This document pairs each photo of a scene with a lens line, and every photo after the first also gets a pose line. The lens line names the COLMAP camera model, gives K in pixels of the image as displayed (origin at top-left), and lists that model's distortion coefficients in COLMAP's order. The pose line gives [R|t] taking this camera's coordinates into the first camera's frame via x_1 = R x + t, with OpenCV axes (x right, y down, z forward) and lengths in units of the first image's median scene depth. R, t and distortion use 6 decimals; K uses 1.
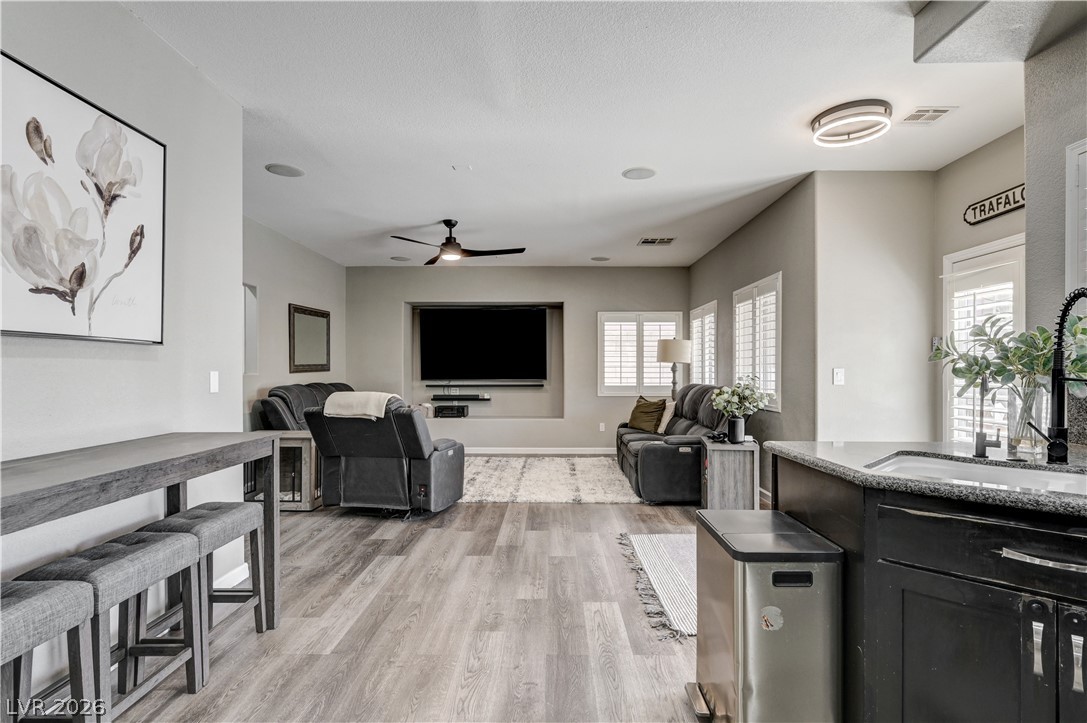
lens RADIAL K [[556.4, 0, 546.8], [0, 556.4, 365.2], [0, 0, 1]] dist [-0.004006, -0.000612]
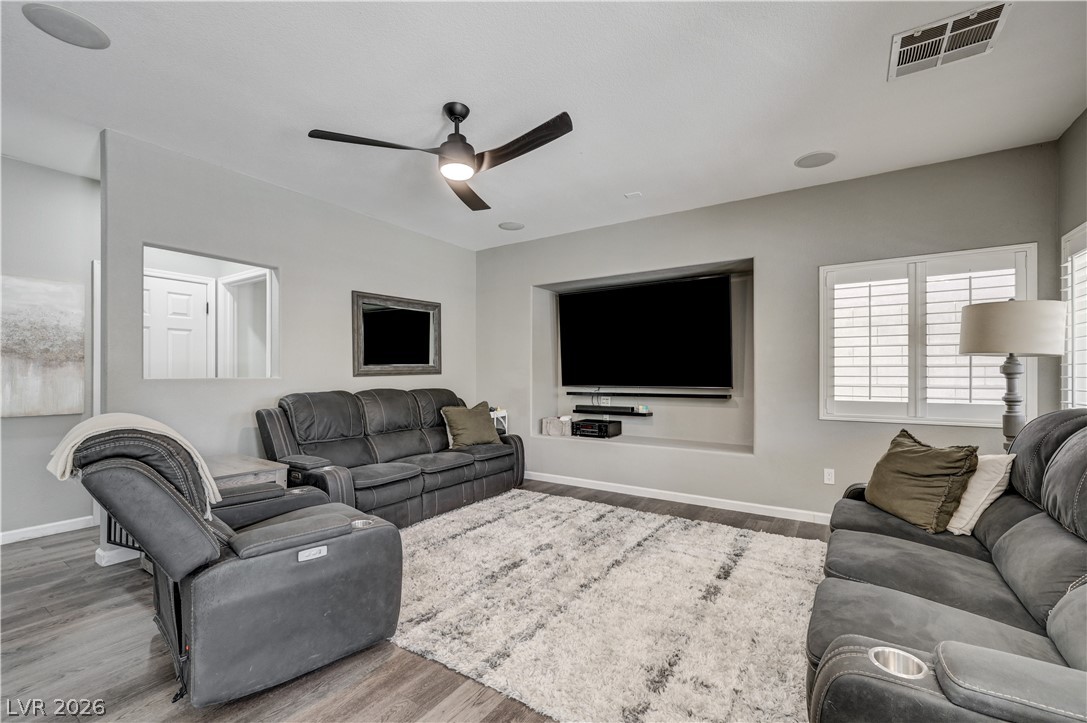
lens RADIAL K [[466.3, 0, 541.8], [0, 466.3, 371.6], [0, 0, 1]] dist [0.000102, 0.000375]
pose [[0.840114, -0.003318, -0.542400, 0.113036], [0.005624, 0.999981, 0.002592, 0.005450], [0.542381, -0.005228, 0.840116, 0.470174]]
